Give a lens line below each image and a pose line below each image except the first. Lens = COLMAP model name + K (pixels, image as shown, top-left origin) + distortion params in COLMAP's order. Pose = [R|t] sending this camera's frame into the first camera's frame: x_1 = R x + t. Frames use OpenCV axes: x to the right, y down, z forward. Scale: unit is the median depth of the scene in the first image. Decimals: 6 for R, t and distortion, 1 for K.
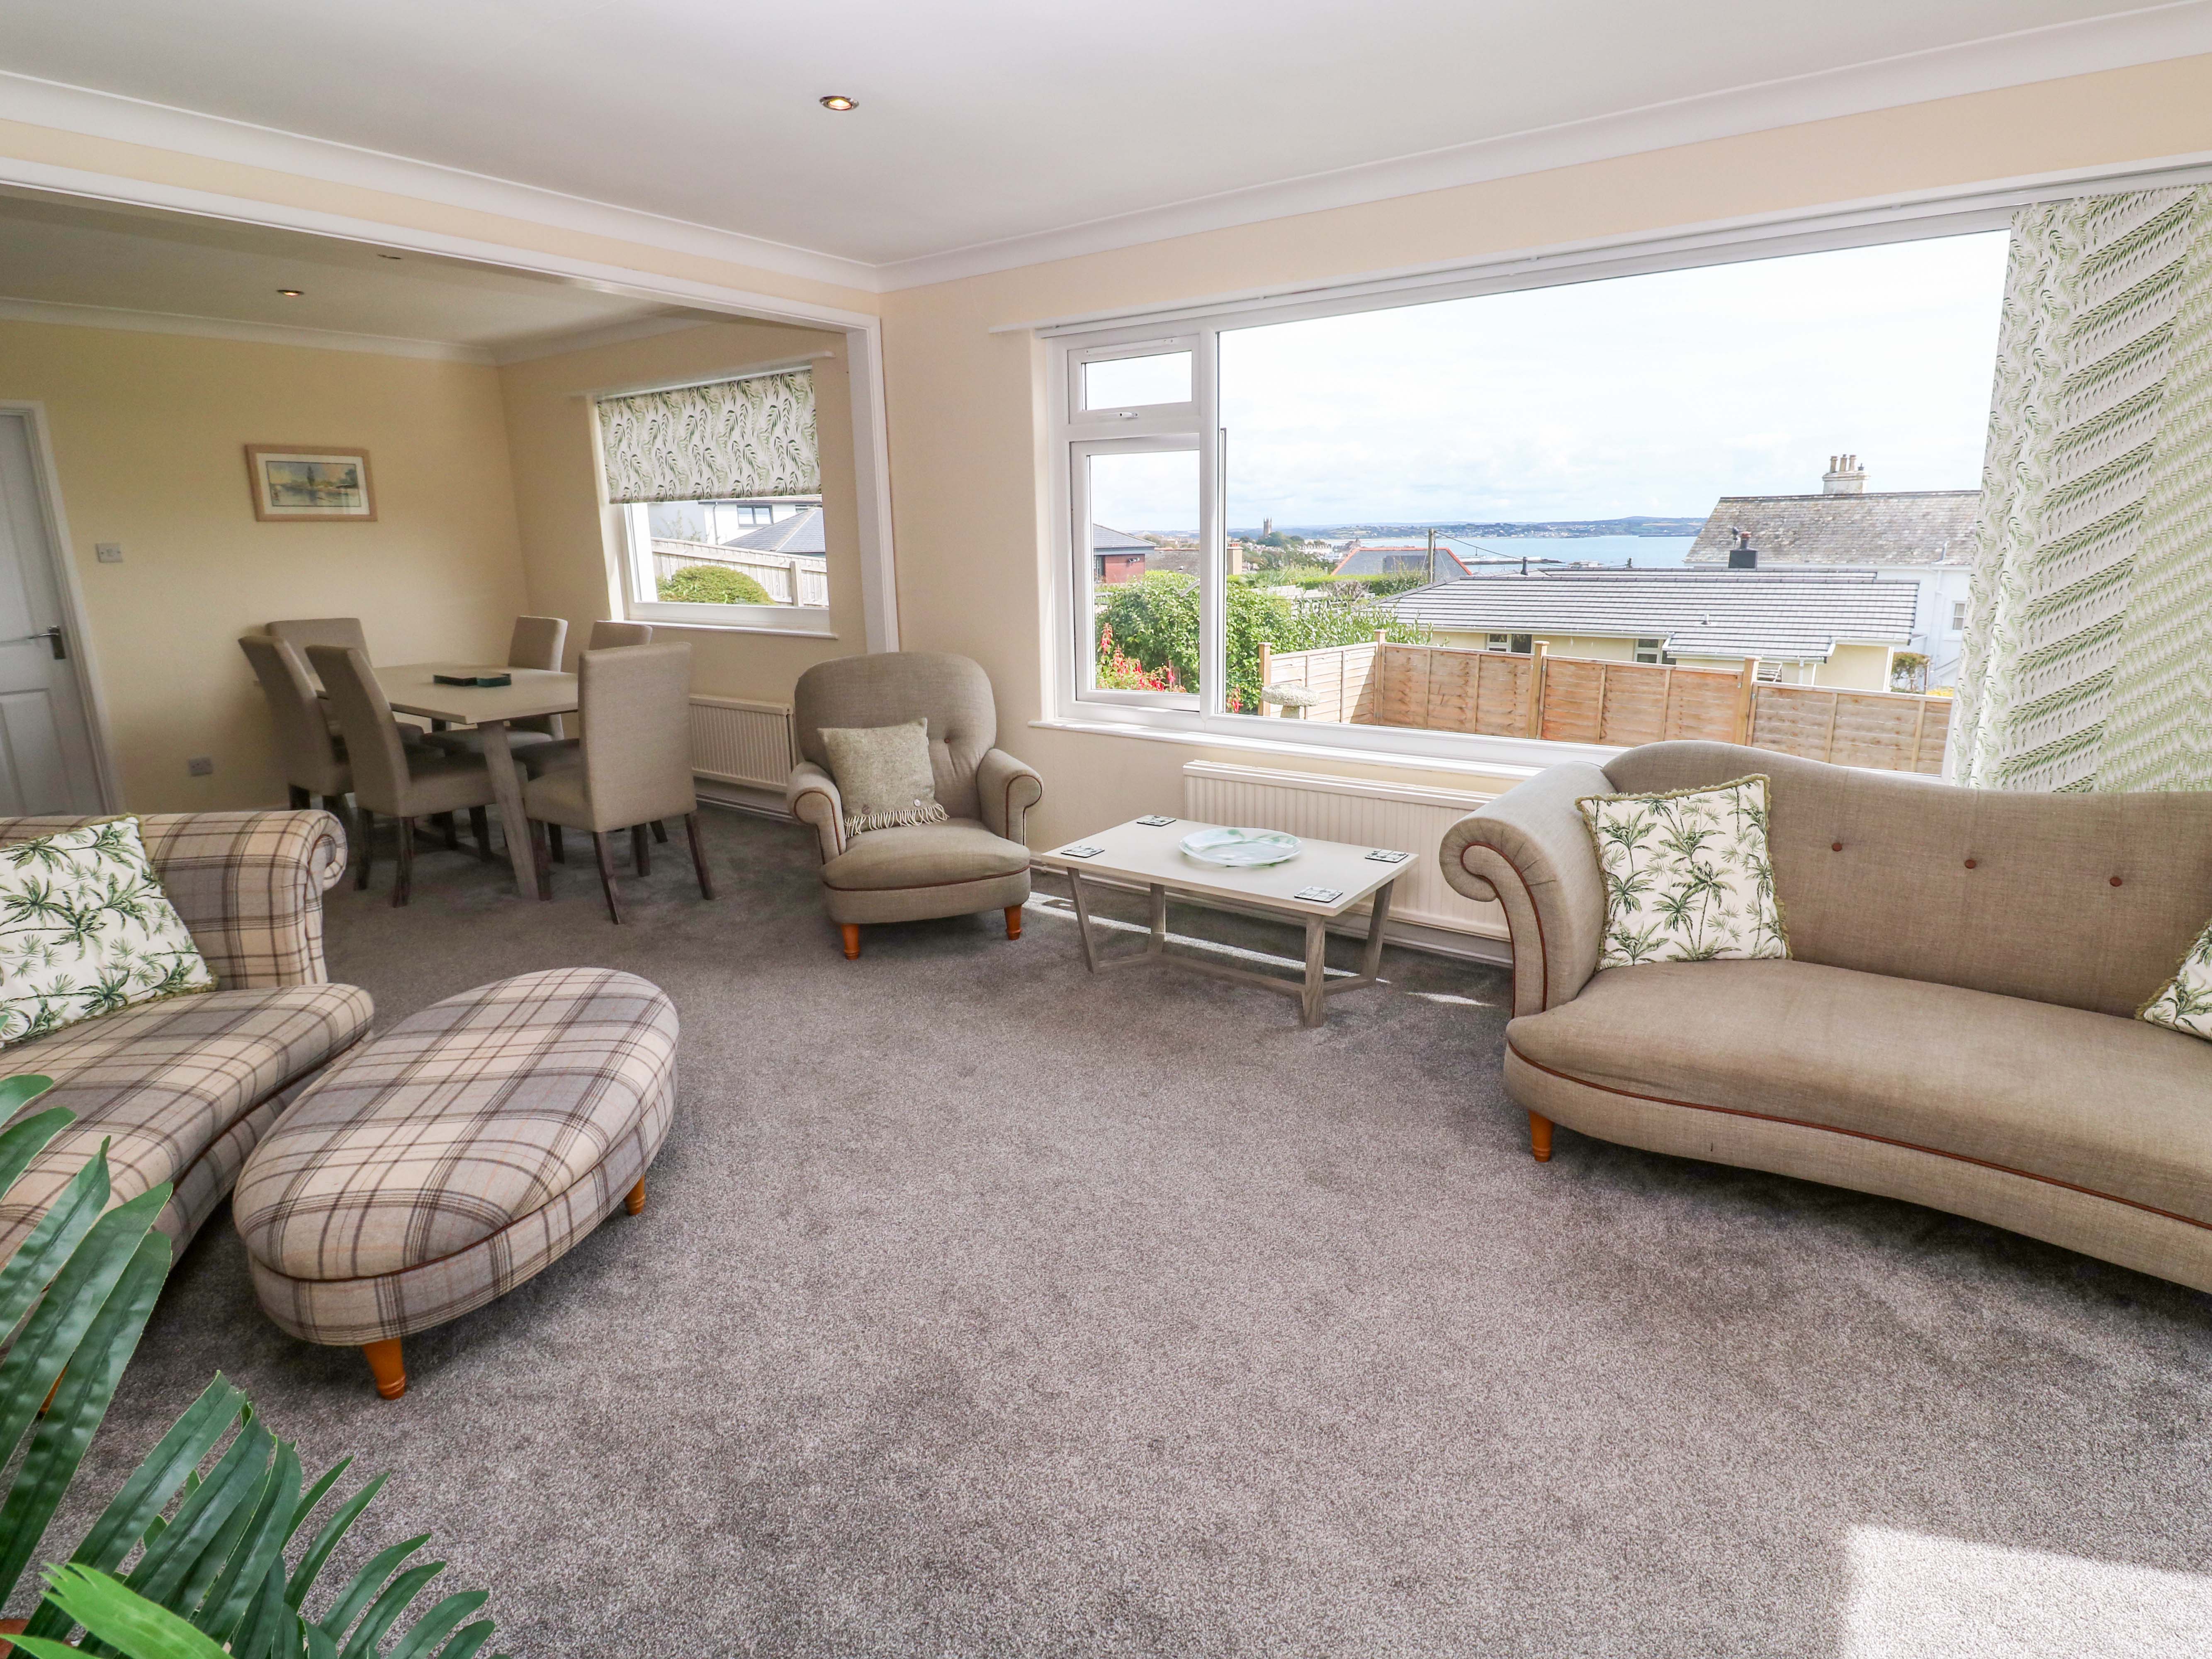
lens RADIAL K [[1147.6, 0, 1139.5], [0, 1147.6, 808.4], [0, 0, 1]] dist [0.004832, -0.016902]
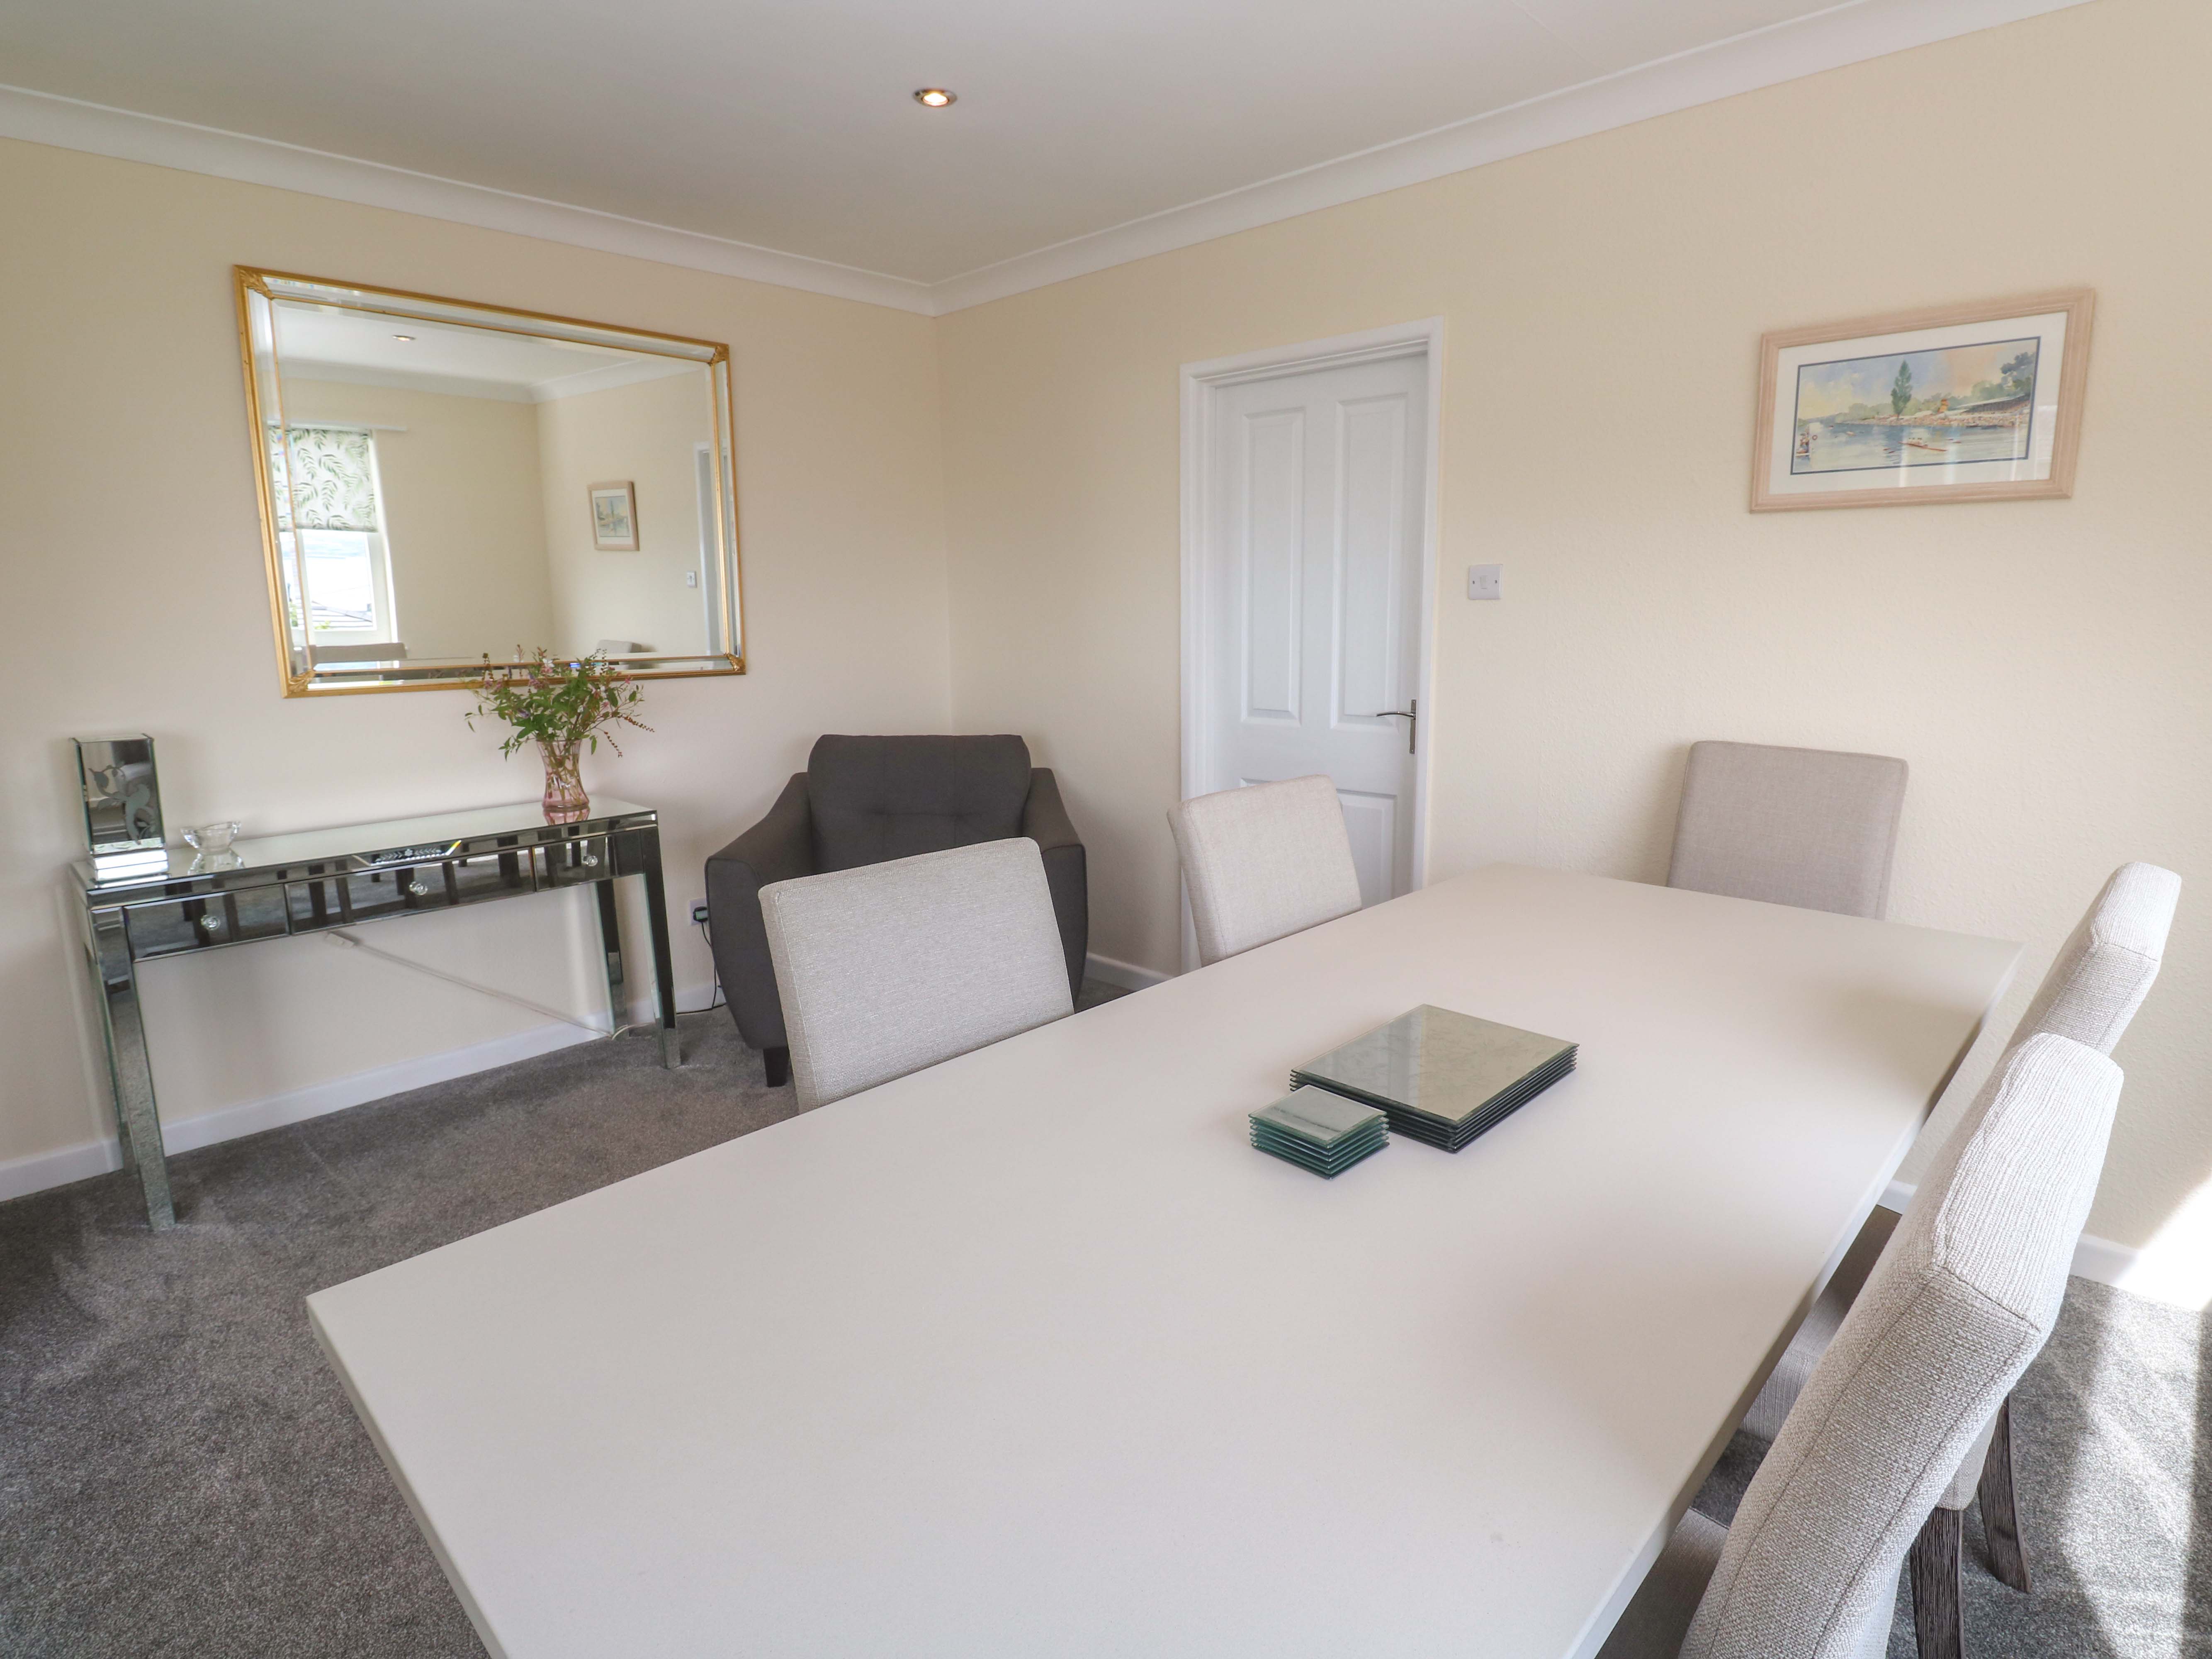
lens RADIAL K [[1147.6, 0, 1139.5], [0, 1147.6, 808.4], [0, 0, 1]] dist [0.004832, -0.016902]
pose [[-0.145751, 0.191956, -0.970520, -0.618837], [-0.216301, 0.951079, 0.220595, -0.401702], [0.965386, 0.242076, -0.097101, 1.783610]]
